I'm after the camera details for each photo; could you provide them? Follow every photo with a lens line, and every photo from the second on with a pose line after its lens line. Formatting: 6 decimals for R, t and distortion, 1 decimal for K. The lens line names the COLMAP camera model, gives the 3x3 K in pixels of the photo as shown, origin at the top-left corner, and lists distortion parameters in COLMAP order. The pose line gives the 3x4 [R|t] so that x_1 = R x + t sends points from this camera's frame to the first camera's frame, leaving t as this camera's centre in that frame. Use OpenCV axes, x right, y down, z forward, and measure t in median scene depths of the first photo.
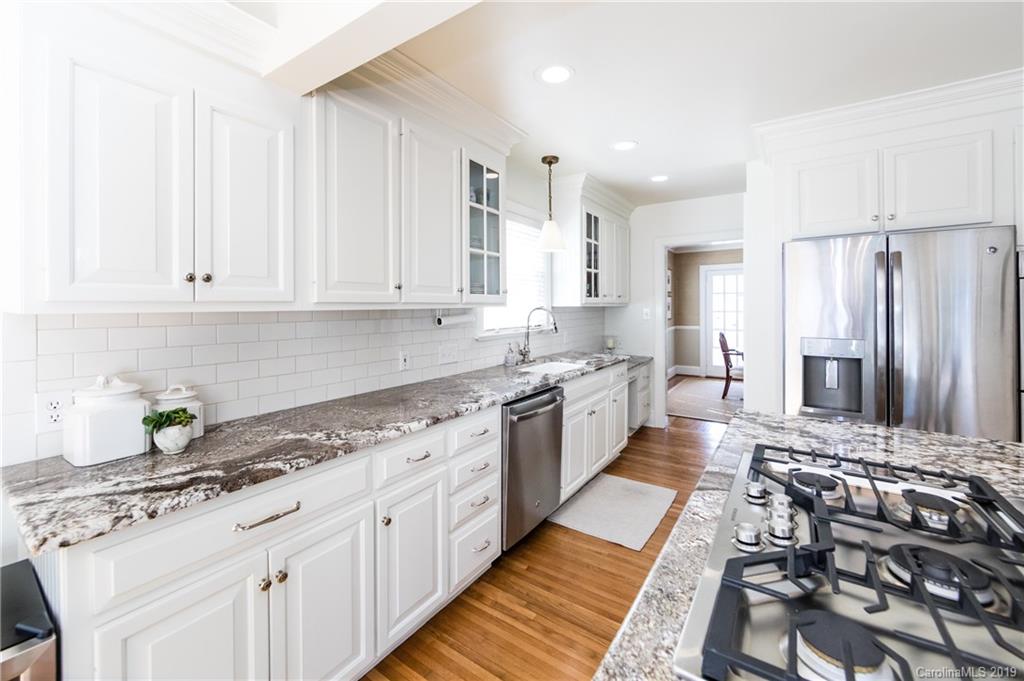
lens RADIAL K [[404.4, 0, 541.7], [0, 404.4, 311.3], [0, 0, 1]] dist [-0.004397, 0.000267]
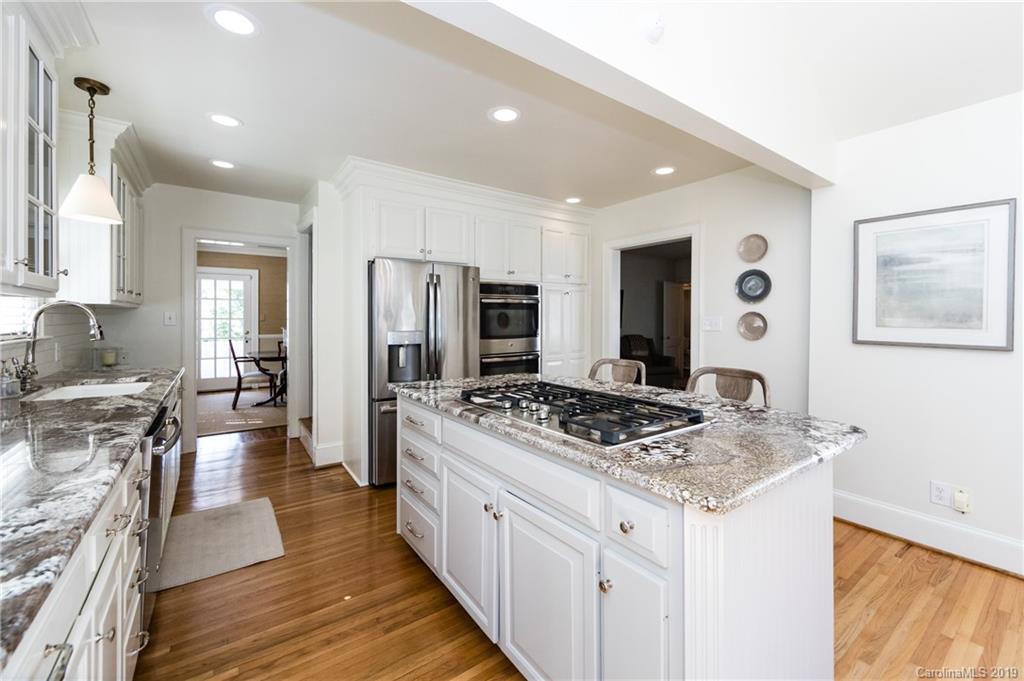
lens RADIAL K [[404.4, 0, 501.5], [0, 404.4, 320.0], [0, 0, 1]] dist [-0.004397, 0.000267]
pose [[0.385280, 0.001375, 0.922799, -0.338557], [0.007050, 0.999965, -0.004433, 0.027325], [-0.922773, 0.008214, 0.385257, 0.105593]]
